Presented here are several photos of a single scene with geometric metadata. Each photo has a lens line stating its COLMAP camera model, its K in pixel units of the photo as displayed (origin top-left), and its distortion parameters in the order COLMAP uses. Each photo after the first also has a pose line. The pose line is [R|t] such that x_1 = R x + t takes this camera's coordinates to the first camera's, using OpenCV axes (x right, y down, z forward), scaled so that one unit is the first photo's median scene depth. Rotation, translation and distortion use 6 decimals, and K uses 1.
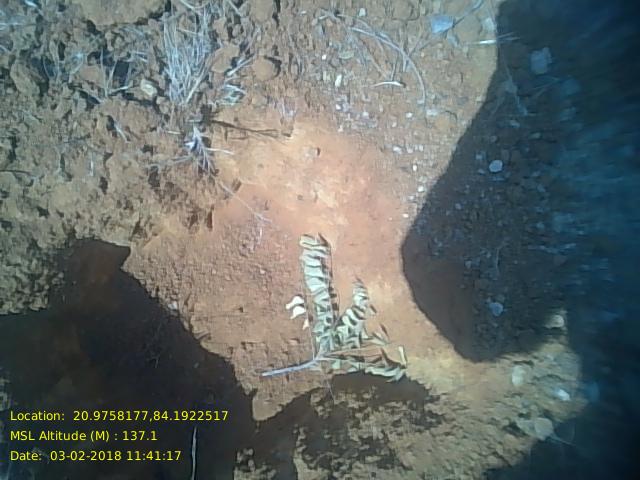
lens RADIAL K [[559.9, 0, 310.5], [0, 559.9, 236.8], [0, 0, 1]] dist [0.135142, -0.375945]
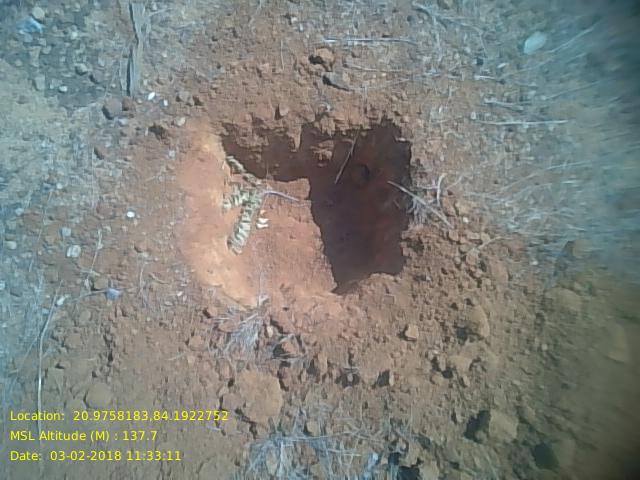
lens RADIAL K [[559.9, 0, 310.5], [0, 559.9, 236.8], [0, 0, 1]] dist [0.135142, -0.375945]
pose [[-0.871720, -0.489903, -0.009989, -0.183406], [0.468722, -0.839626, 0.274460, -0.362744], [-0.142846, 0.234570, 0.961547, -0.761528]]
